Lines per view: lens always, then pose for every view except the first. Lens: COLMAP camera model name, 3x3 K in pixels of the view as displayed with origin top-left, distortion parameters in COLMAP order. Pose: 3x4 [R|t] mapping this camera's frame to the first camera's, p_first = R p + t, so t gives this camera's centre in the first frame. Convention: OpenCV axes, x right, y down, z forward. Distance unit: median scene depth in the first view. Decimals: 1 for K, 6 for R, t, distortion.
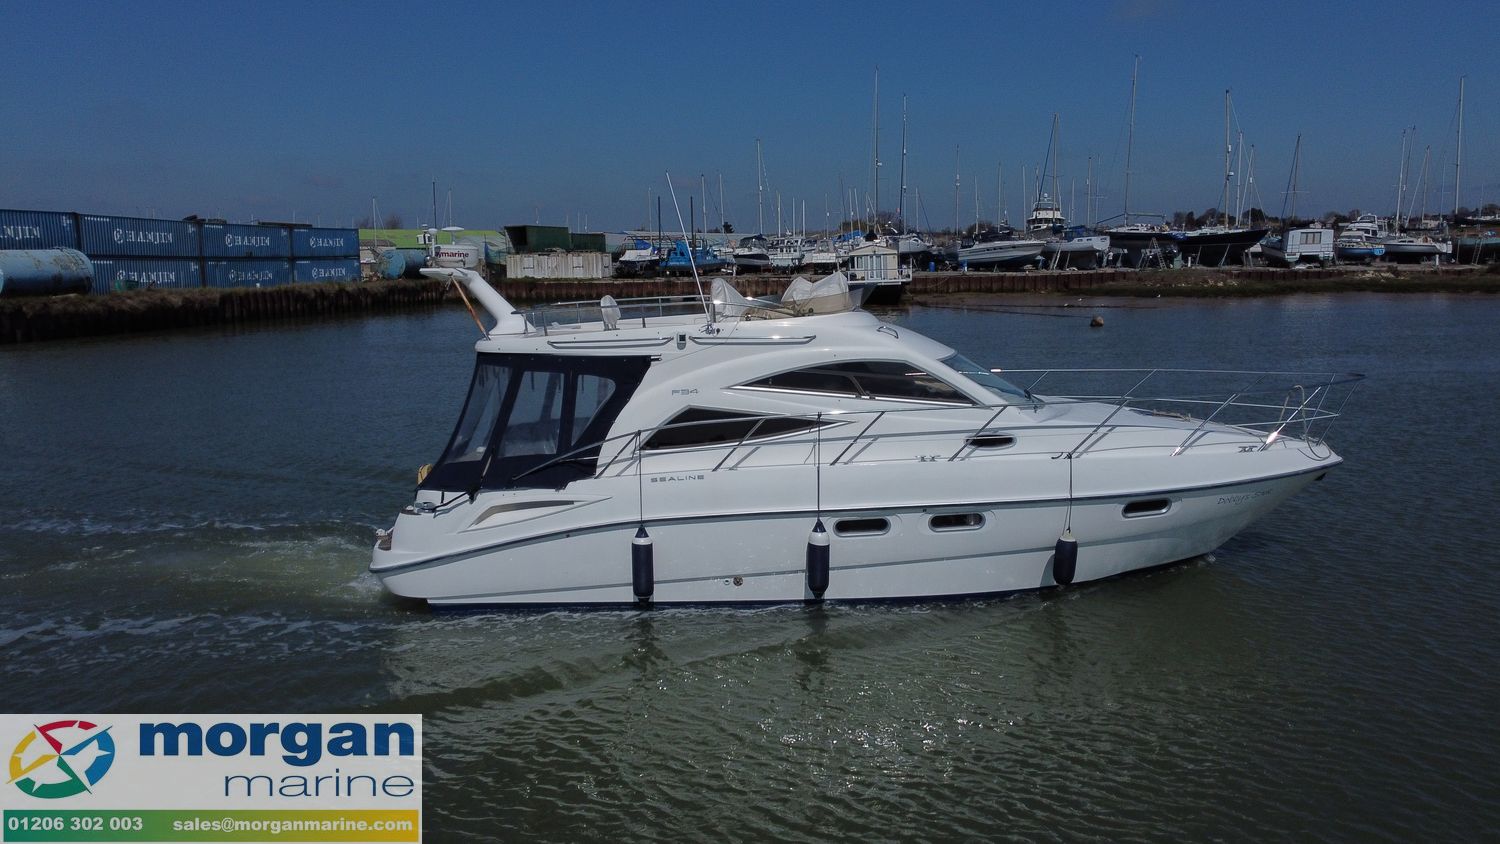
lens RADIAL K [[1126.4, 0, 731.8], [0, 1126.4, 421.2], [0, 0, 1]] dist [-0.001830, 0.002675]
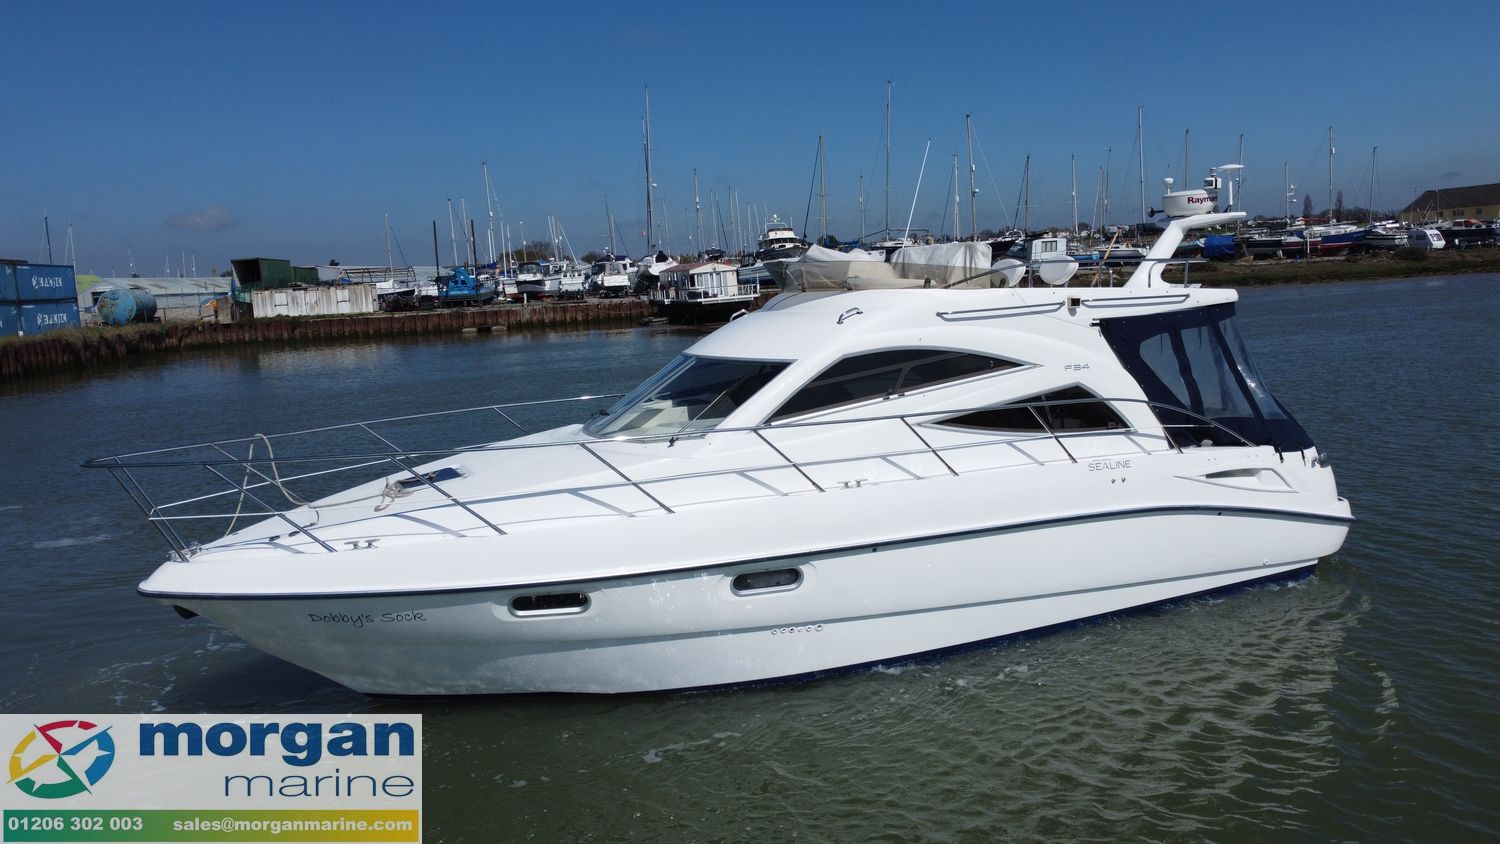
lens RADIAL K [[1121.4, 0, 740.6], [0, 1121.4, 422.1], [0, 0, 1]] dist [0.008616, -0.007365]
pose [[0.932790, -0.081006, 0.351200, -0.227784], [0.090790, 0.995804, -0.011450, -0.004363], [-0.348799, 0.042566, 0.936230, 0.087781]]
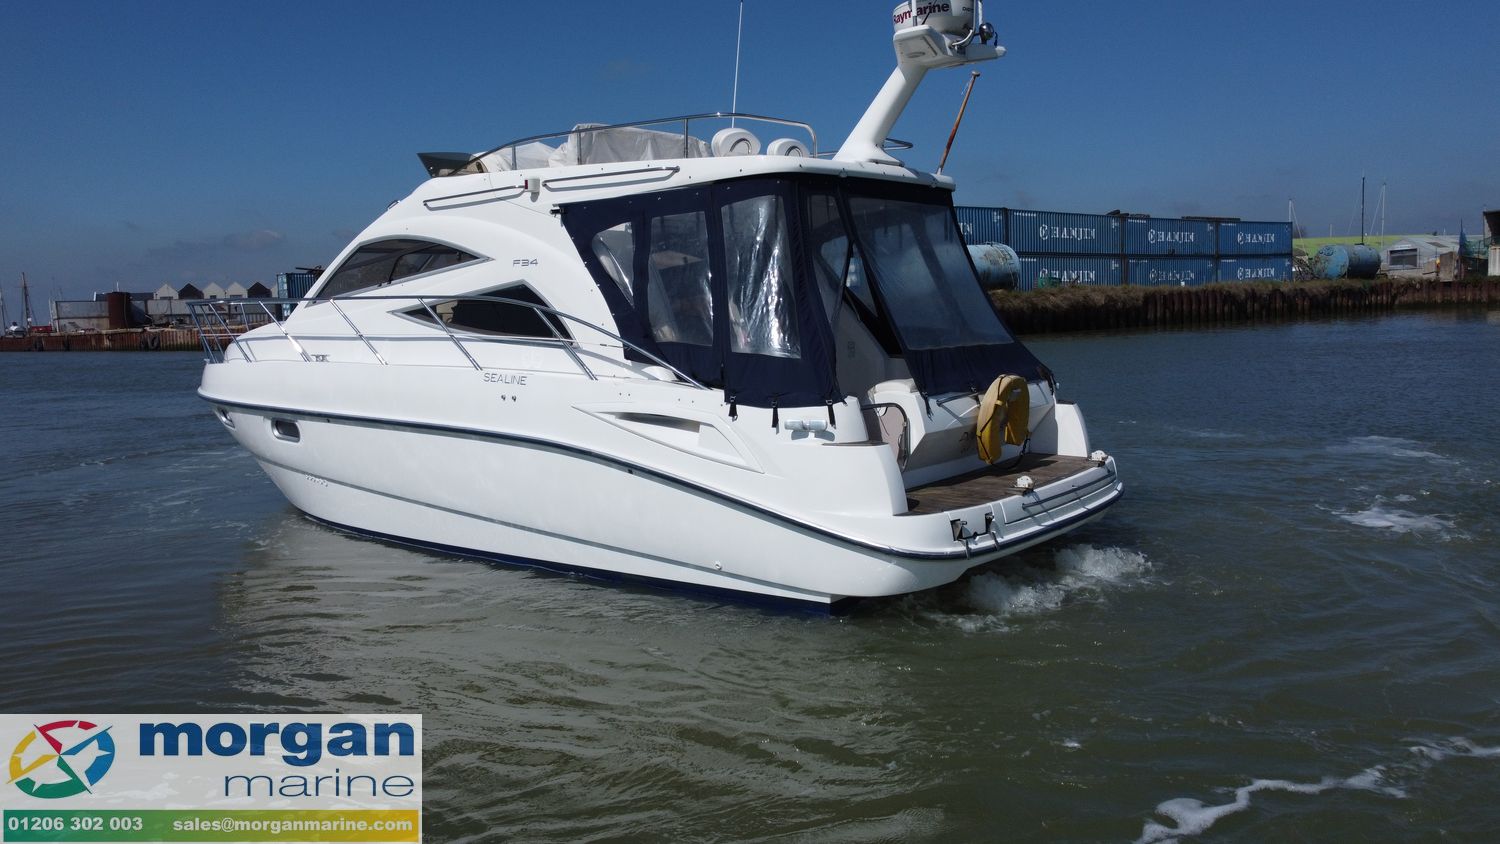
lens RADIAL K [[1121.4, 0, 740.6], [0, 1121.4, 422.1], [0, 0, 1]] dist [0.008616, -0.007365]
pose [[0.742494, 0.057396, -0.667389, -0.085020], [-0.069457, 0.997549, 0.008517, 0.003032], [0.666242, 0.040032, 0.744660, 0.121311]]
